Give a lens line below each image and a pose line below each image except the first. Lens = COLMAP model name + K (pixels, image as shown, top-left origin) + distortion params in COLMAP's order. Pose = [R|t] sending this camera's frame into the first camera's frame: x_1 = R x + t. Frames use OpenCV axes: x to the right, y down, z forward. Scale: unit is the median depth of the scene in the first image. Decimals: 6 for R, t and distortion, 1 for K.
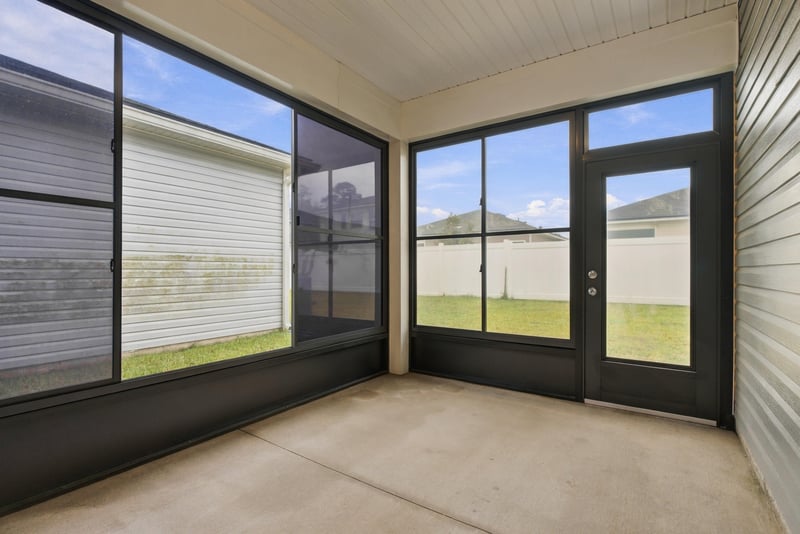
lens RADIAL K [[381.9, 0, 400.5], [0, 381.9, 267.7], [0, 0, 1]] dist [0.002890, 0.000269]
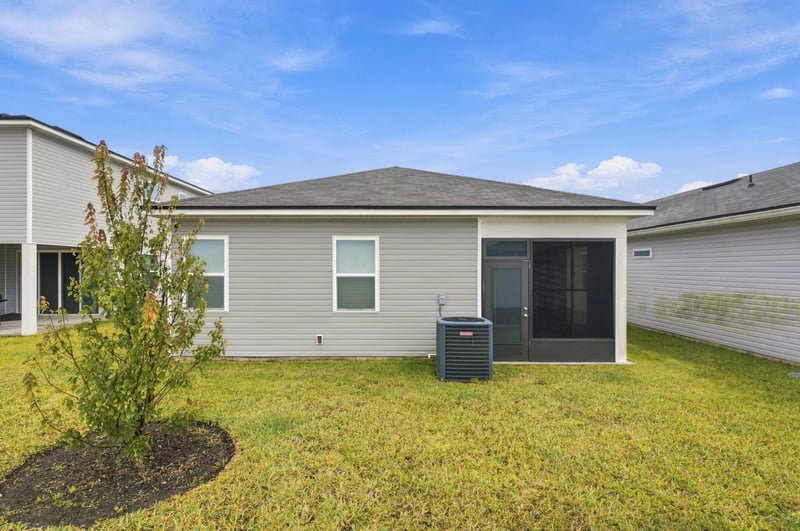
lens RADIAL K [[381.9, 0, 401.0], [0, 381.9, 268.8], [0, 0, 1]] dist [0.002890, 0.000269]
pose [[-0.830965, -0.007524, -0.556274, 1.392779], [-0.005685, 0.999971, -0.005032, -0.114143], [0.556295, -0.001018, -0.830984, 1.425927]]
